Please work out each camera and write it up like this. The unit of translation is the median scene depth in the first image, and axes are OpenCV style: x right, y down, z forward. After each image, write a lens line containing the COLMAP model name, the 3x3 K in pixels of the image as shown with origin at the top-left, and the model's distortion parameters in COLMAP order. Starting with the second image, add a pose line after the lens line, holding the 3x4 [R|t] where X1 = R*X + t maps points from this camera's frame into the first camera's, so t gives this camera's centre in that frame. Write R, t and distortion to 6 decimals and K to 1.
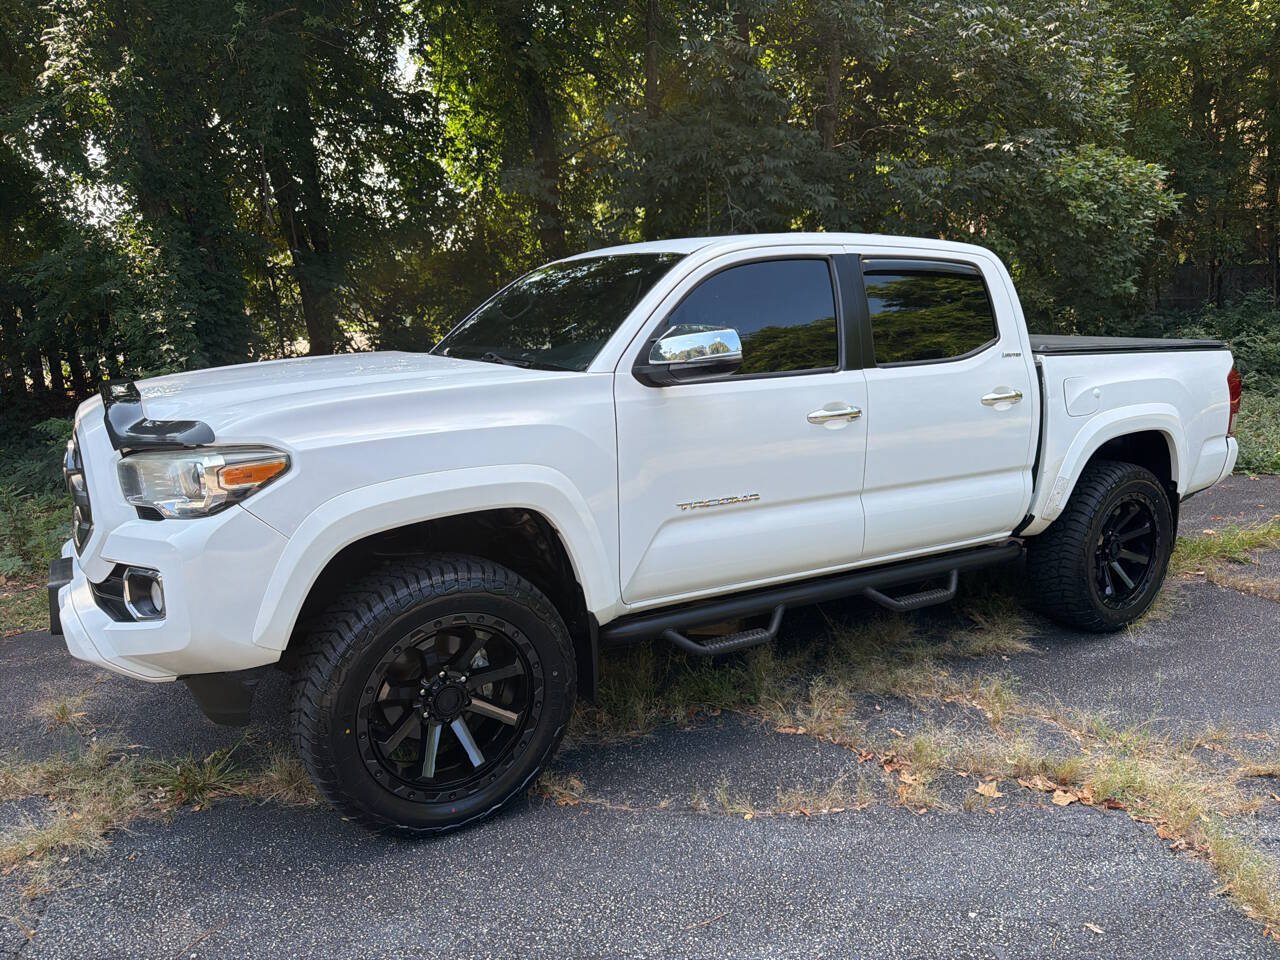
lens RADIAL K [[908.1, 0, 648.3], [0, 908.1, 472.7], [0, 0, 1]] dist [0.026122, -0.036608]
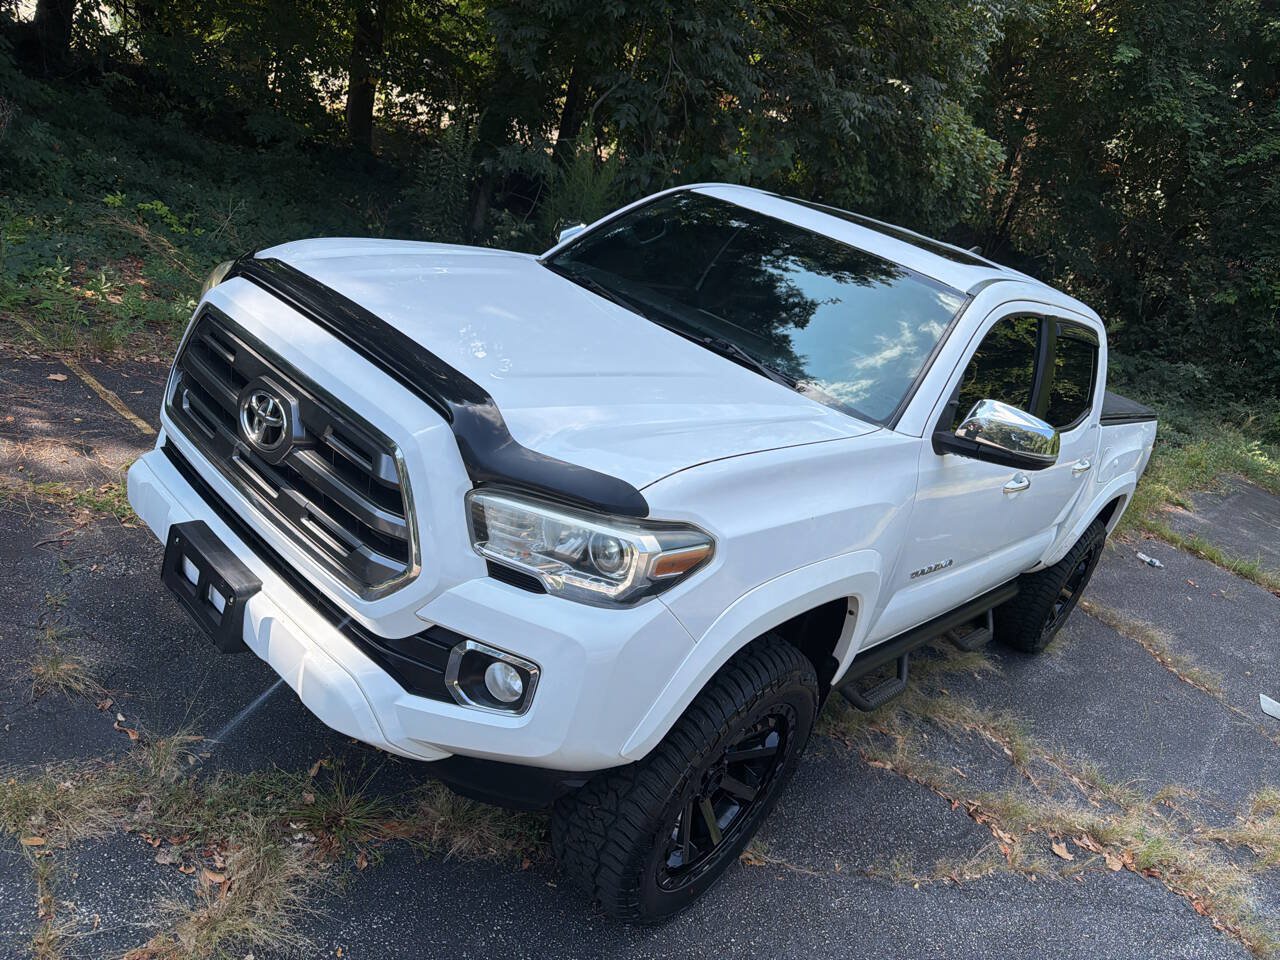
lens RADIAL K [[908.1, 0, 637.4], [0, 908.1, 479.5], [0, 0, 1]] dist [0.026122, -0.036608]
pose [[0.912412, 0.174575, 0.370173, -0.722857], [-0.250616, 0.953379, 0.168108, -0.176254], [-0.323568, -0.246155, 0.913626, 0.301285]]
